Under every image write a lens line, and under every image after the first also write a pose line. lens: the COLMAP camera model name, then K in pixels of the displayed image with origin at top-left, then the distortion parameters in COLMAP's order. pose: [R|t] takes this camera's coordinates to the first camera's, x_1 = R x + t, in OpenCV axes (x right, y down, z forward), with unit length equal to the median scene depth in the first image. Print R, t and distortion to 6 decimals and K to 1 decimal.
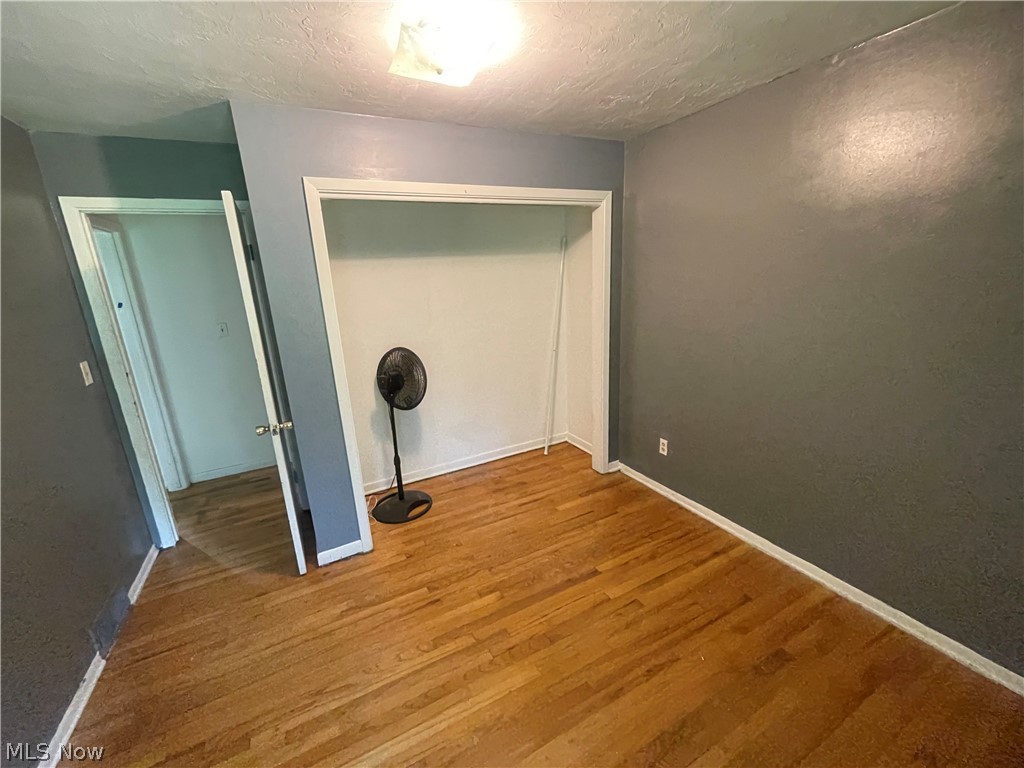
lens RADIAL K [[419.1, 0, 509.4], [0, 419.1, 381.5], [0, 0, 1]] dist [-0.001199, -0.000813]
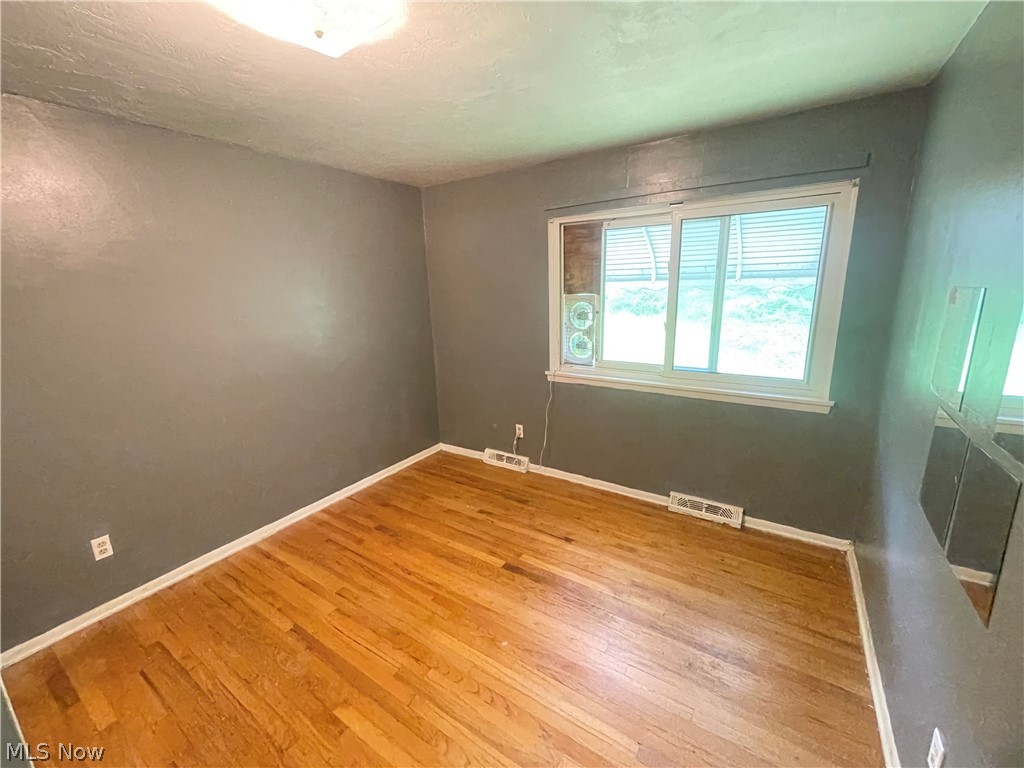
lens RADIAL K [[419.1, 0, 510.1], [0, 419.1, 382.5], [0, 0, 1]] dist [-0.001199, -0.000813]
pose [[-0.483258, -0.136485, 0.864774, -0.752648], [0.279820, 0.911881, 0.300291, -0.165375], [-0.829555, 0.387099, -0.402483, 0.834083]]
